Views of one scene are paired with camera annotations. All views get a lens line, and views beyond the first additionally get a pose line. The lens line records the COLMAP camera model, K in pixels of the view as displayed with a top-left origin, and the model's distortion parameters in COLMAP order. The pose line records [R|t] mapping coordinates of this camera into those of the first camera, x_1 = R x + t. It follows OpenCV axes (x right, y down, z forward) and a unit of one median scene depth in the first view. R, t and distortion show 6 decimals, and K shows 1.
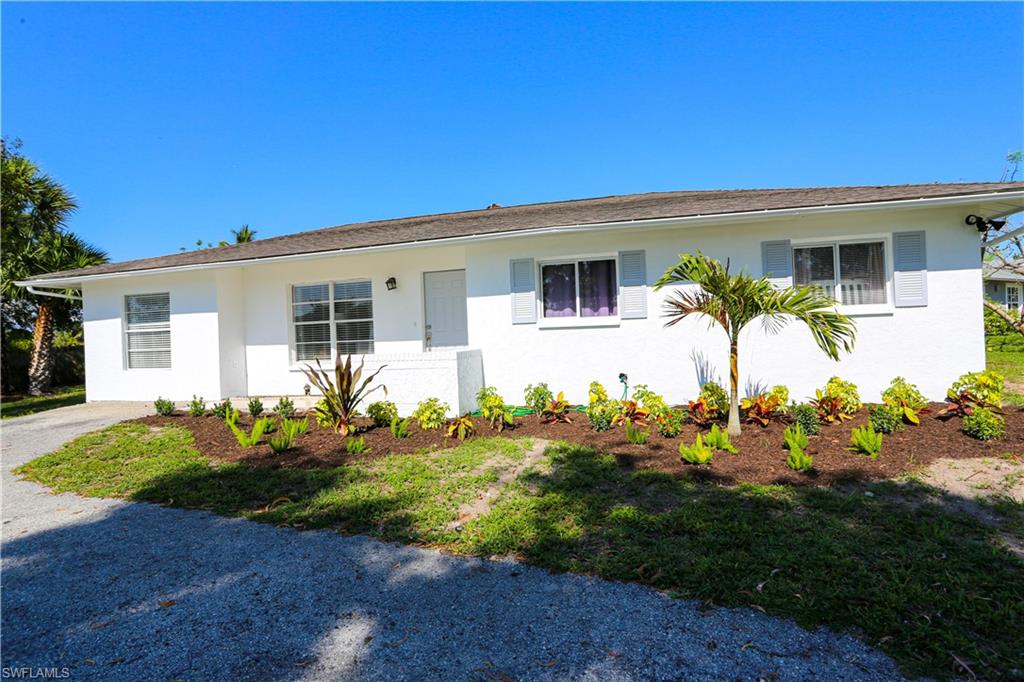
lens RADIAL K [[496.6, 0, 513.9], [0, 496.6, 333.4], [0, 0, 1]] dist [-0.074011, 0.033405]
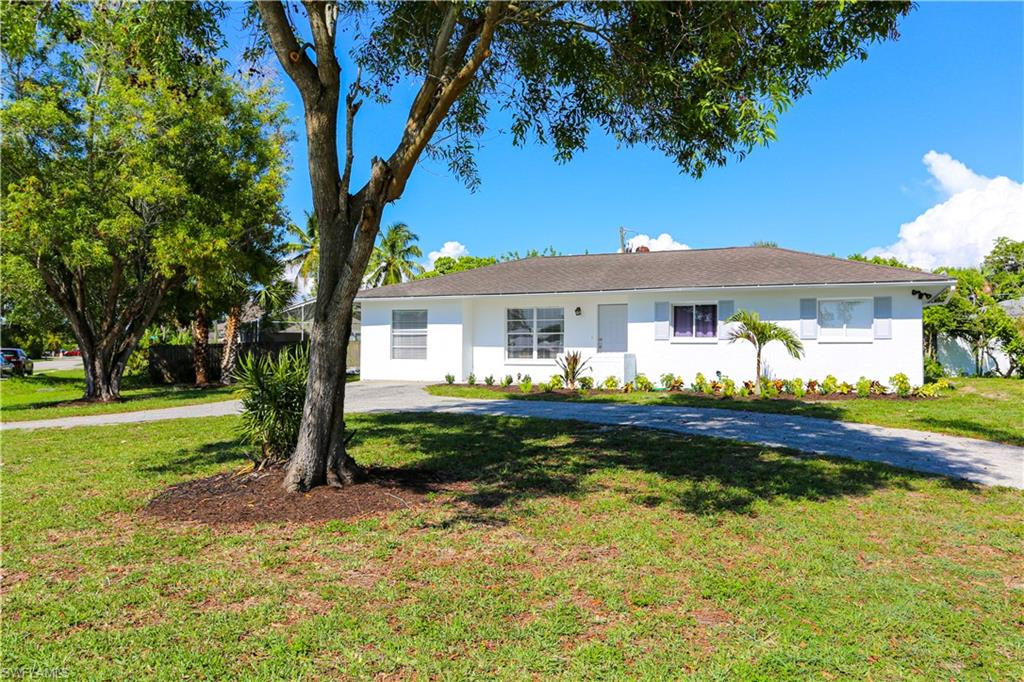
lens RADIAL K [[794.0, 0, 512.9], [0, 794.0, 331.3], [0, 0, 1]] dist [-0.005800, 0.044288]
pose [[0.984724, 0.038393, -0.169837, -0.017682], [-0.042710, 0.998849, -0.021837, 0.028398], [0.168804, 0.028757, 0.985230, -1.535284]]
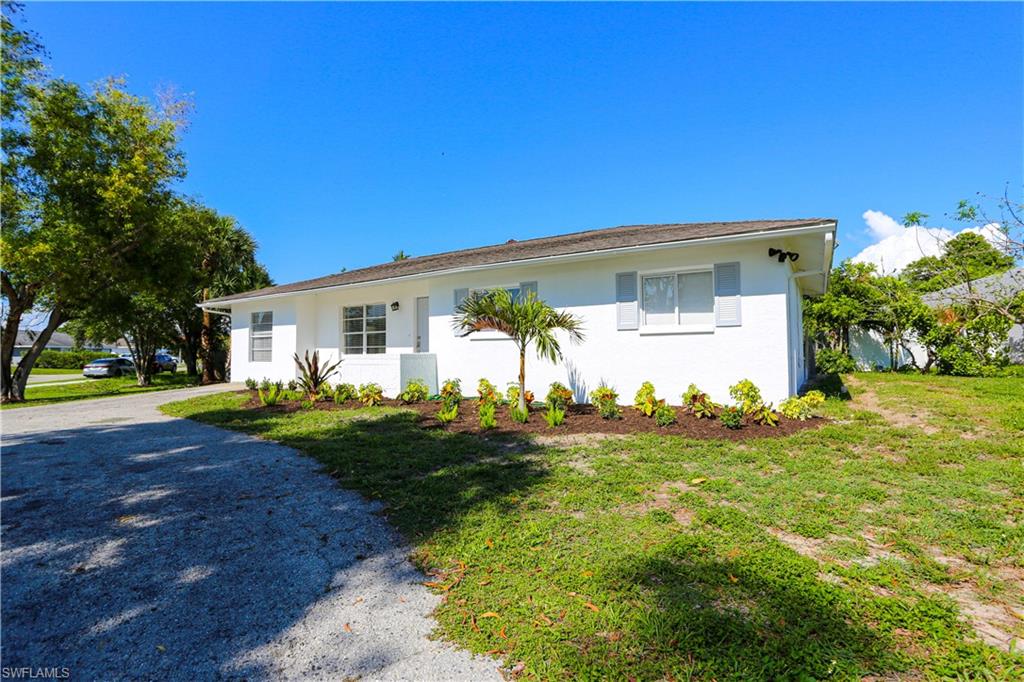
lens RADIAL K [[496.6, 0, 513.9], [0, 496.6, 333.4], [0, 0, 1]] dist [-0.074011, 0.033405]
pose [[0.948566, 0.016498, -0.316149, 0.509472], [-0.026085, 0.999319, -0.026114, 0.004288], [0.315503, 0.033018, 0.948350, -0.215123]]
